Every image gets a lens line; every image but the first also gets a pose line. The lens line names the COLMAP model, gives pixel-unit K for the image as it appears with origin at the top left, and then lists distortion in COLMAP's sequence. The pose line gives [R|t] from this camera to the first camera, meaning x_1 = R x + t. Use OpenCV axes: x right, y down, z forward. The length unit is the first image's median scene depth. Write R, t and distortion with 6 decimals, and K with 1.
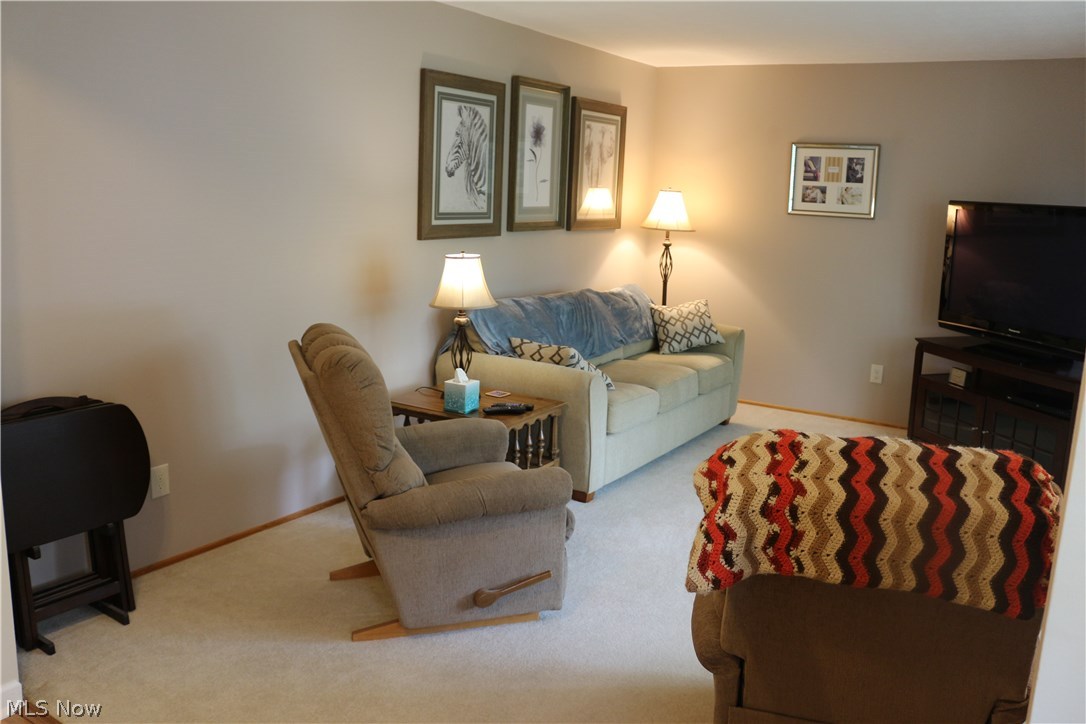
lens RADIAL K [[900.9, 0, 539.1], [0, 900.9, 360.4], [0, 0, 1]] dist [-0.125215, 0.069373]
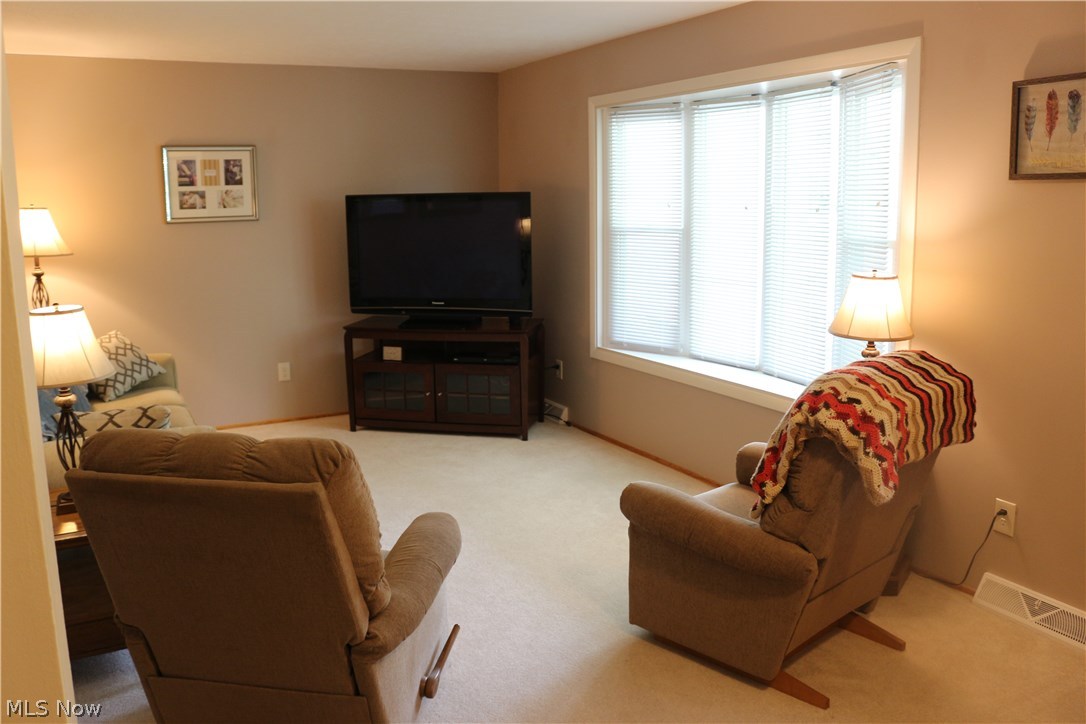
lens RADIAL K [[900.9, 0, 540.4], [0, 900.9, 361.5], [0, 0, 1]] dist [-0.125215, 0.069373]
pose [[0.495420, -0.199779, 0.845368, -0.339022], [0.197756, 0.973578, 0.114184, -0.055489], [-0.845844, 0.110608, 0.521837, 0.223654]]
